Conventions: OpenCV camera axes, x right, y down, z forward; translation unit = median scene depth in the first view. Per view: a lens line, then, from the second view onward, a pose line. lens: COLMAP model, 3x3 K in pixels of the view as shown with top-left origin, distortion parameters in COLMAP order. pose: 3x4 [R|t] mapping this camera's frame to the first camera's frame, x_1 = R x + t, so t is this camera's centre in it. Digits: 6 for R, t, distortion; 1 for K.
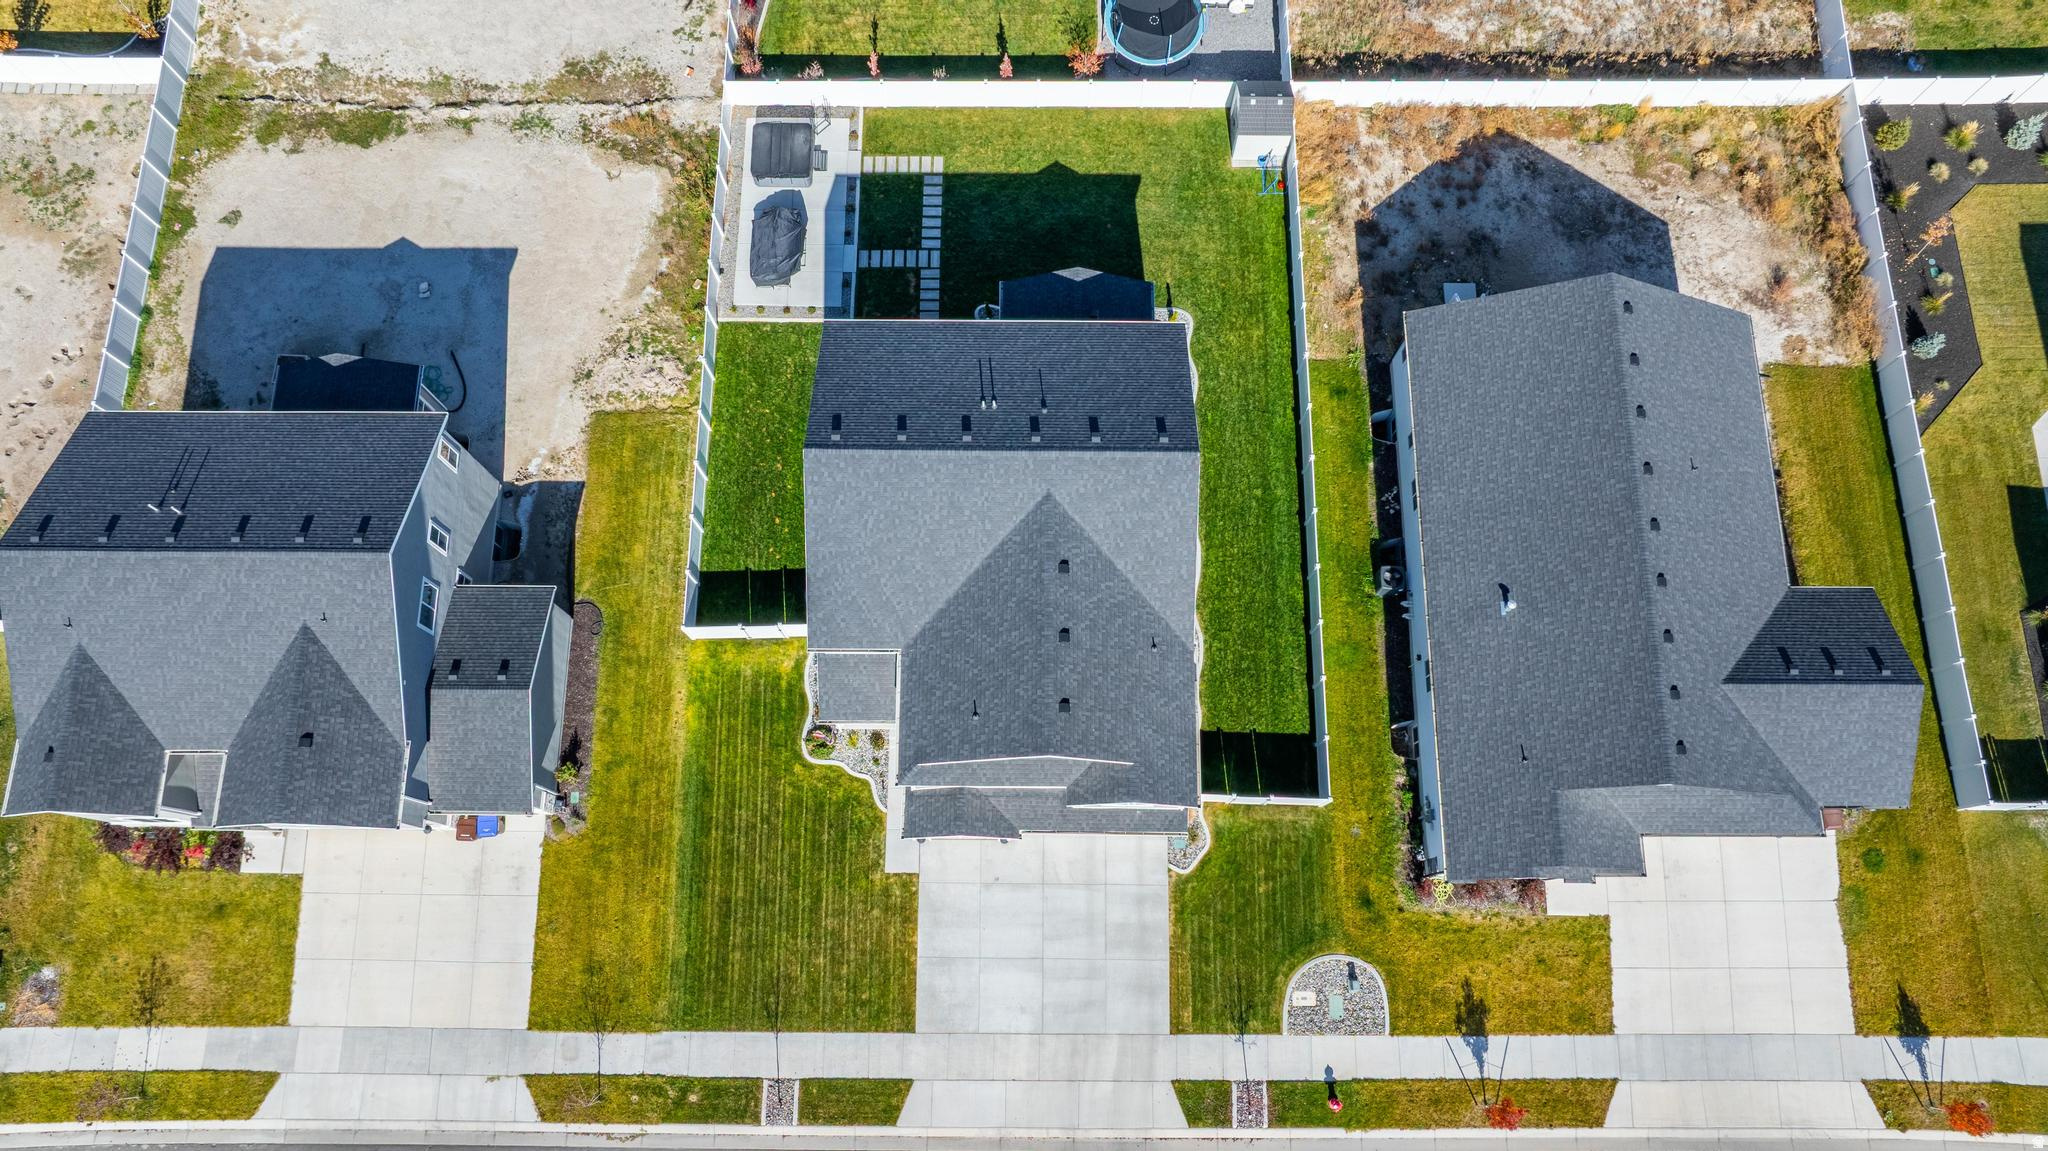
lens RADIAL K [[1451.7, 0, 1024.0], [0, 1451.7, 575.5], [0, 0, 1]] dist [-0.006628, -0.001112]
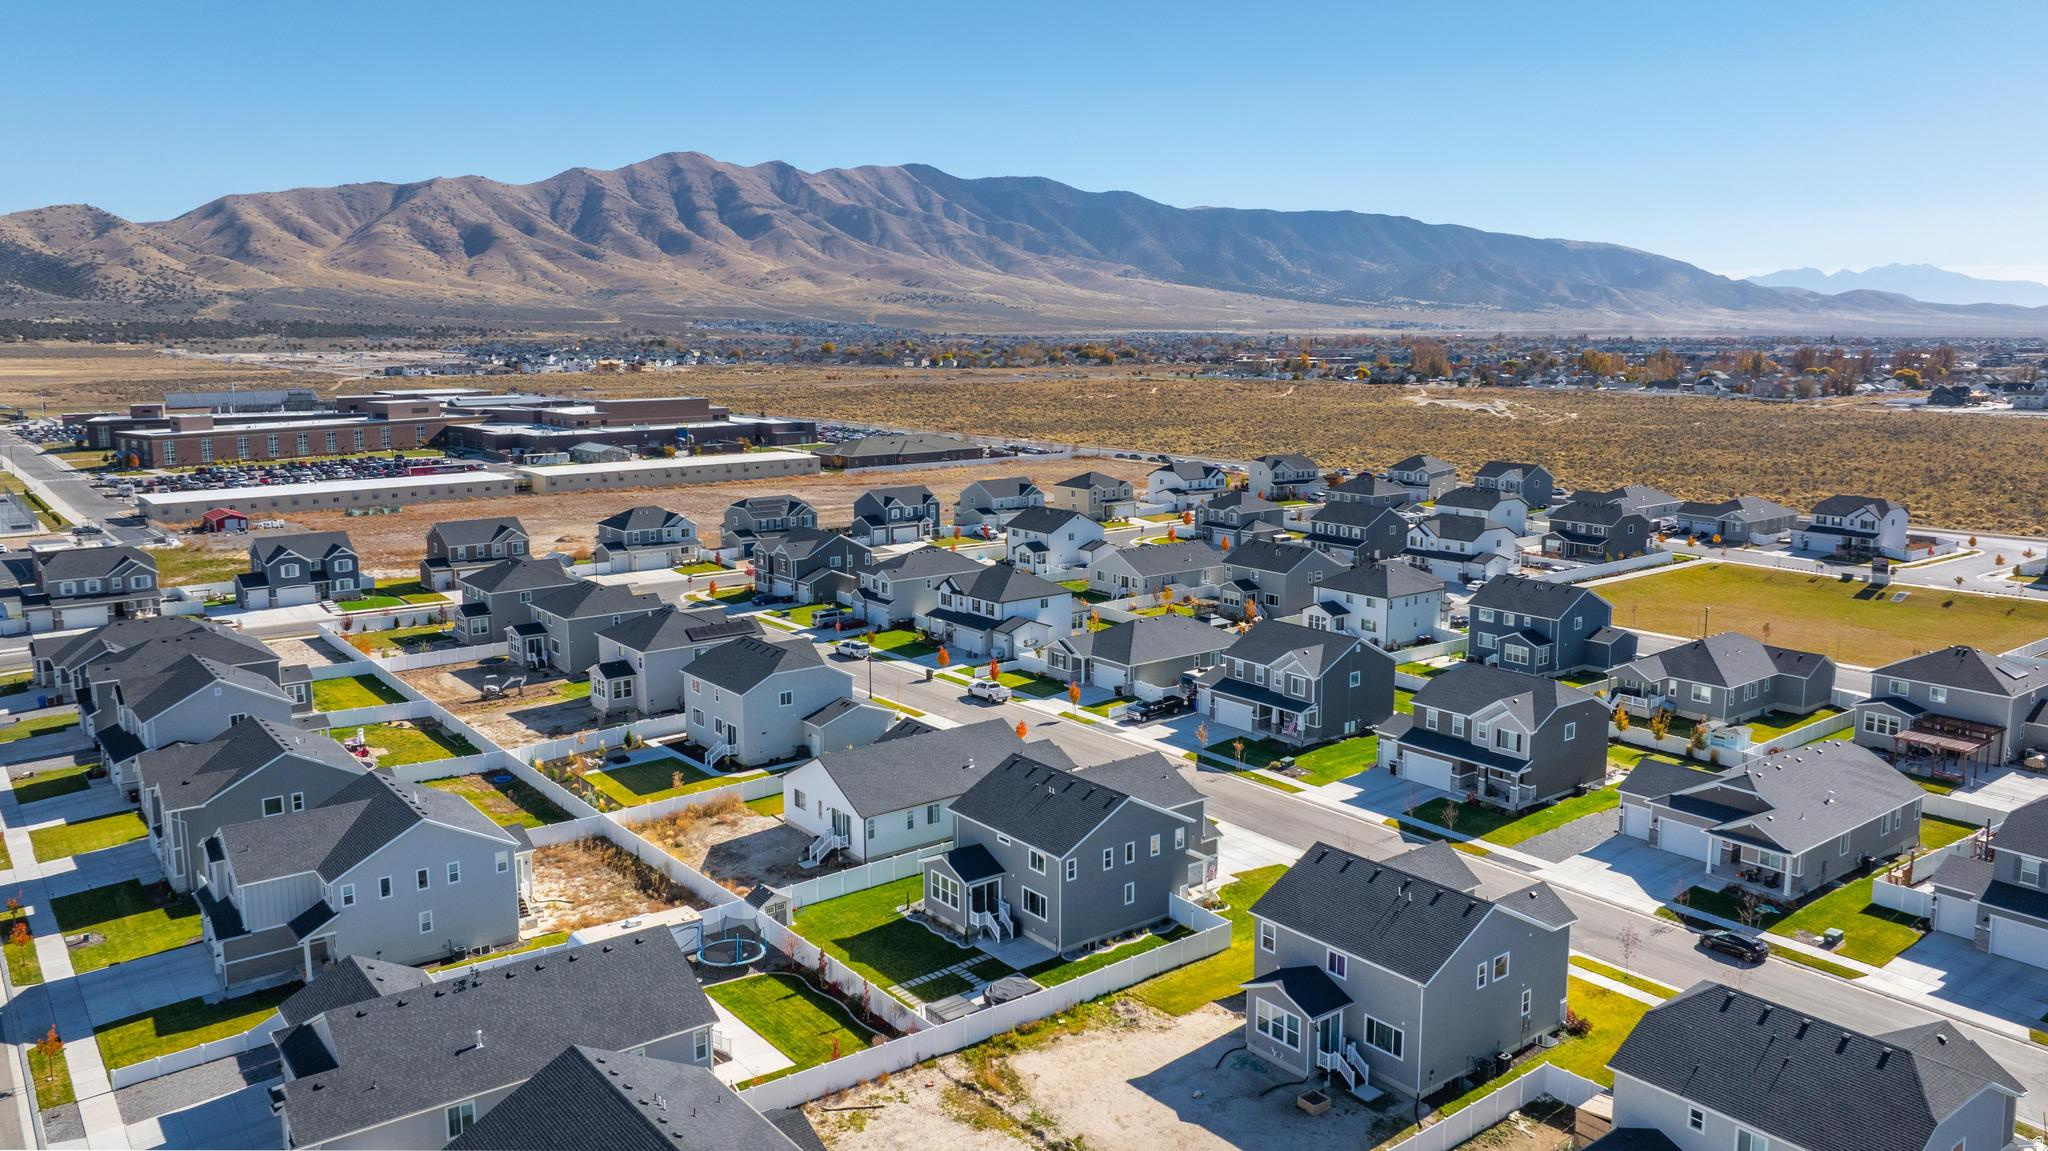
lens RADIAL K [[1504.3, 0, 1024.0], [0, 1504.3, 575.5], [0, 0, 1]] dist [-0.010946, -0.001807]
pose [[-0.615619, -0.130092, 0.777232, -1.319365], [0.759246, 0.166280, 0.629204, -1.256633], [-0.211092, 0.977460, -0.003593, 0.587307]]
